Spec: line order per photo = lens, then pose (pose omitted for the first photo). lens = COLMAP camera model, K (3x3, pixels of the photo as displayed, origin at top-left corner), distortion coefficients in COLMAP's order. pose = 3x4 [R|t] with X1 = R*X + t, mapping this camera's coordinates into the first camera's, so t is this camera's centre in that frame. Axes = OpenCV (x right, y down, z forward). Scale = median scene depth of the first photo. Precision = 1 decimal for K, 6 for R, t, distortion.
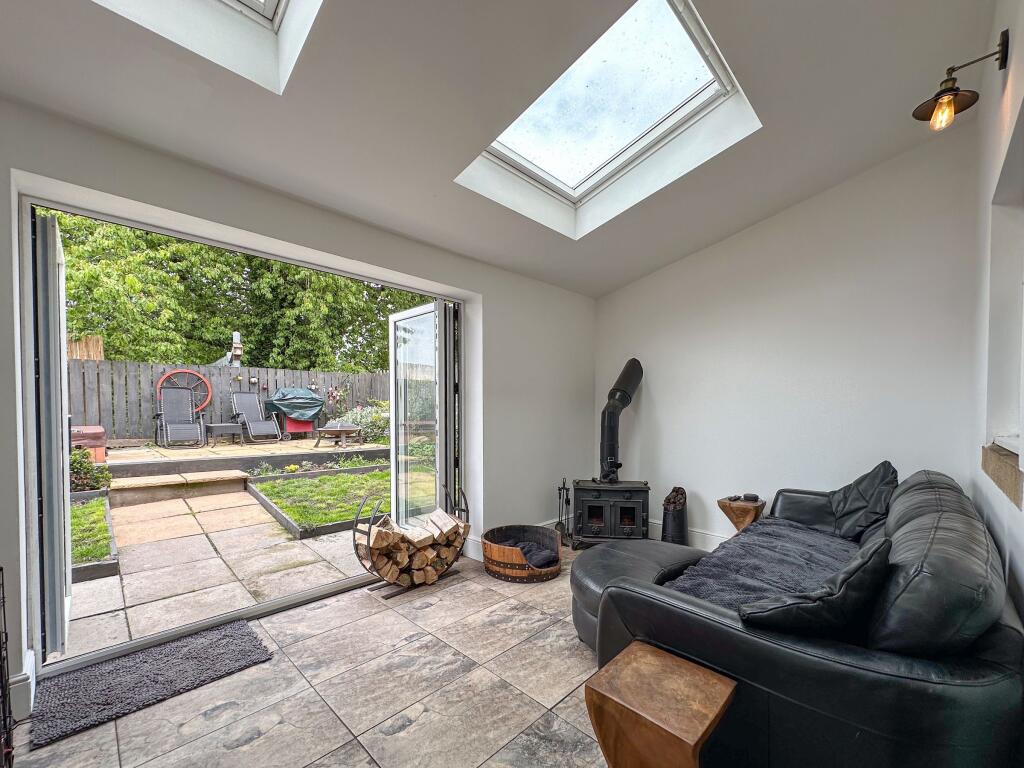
lens RADIAL K [[416.3, 0, 496.2], [0, 416.3, 415.6], [0, 0, 1]] dist [0.000124, 0.000035]
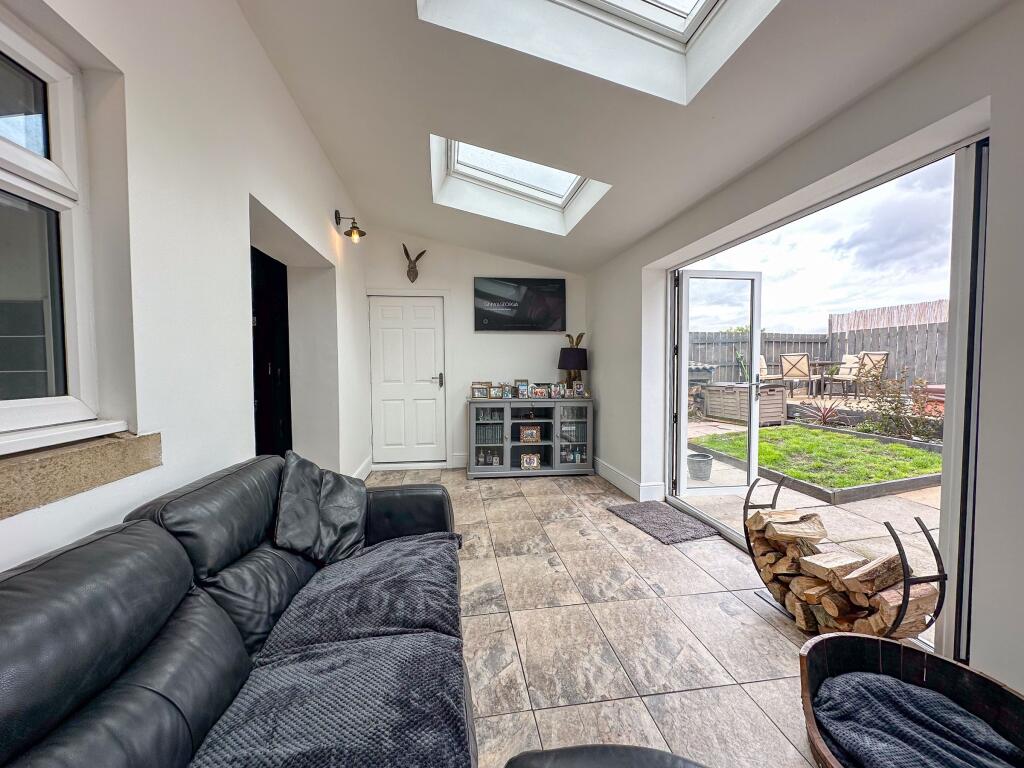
lens RADIAL K [[410.0, 0, 503.0], [0, 410.0, 380.1], [0, 0, 1]] dist [-0.001195, -0.000154]
pose [[-0.597159, 0.021814, -0.801826, 0.941654], [-0.005983, 0.999481, 0.031648, -0.016010], [0.802100, 0.023696, -0.596719, 1.453052]]
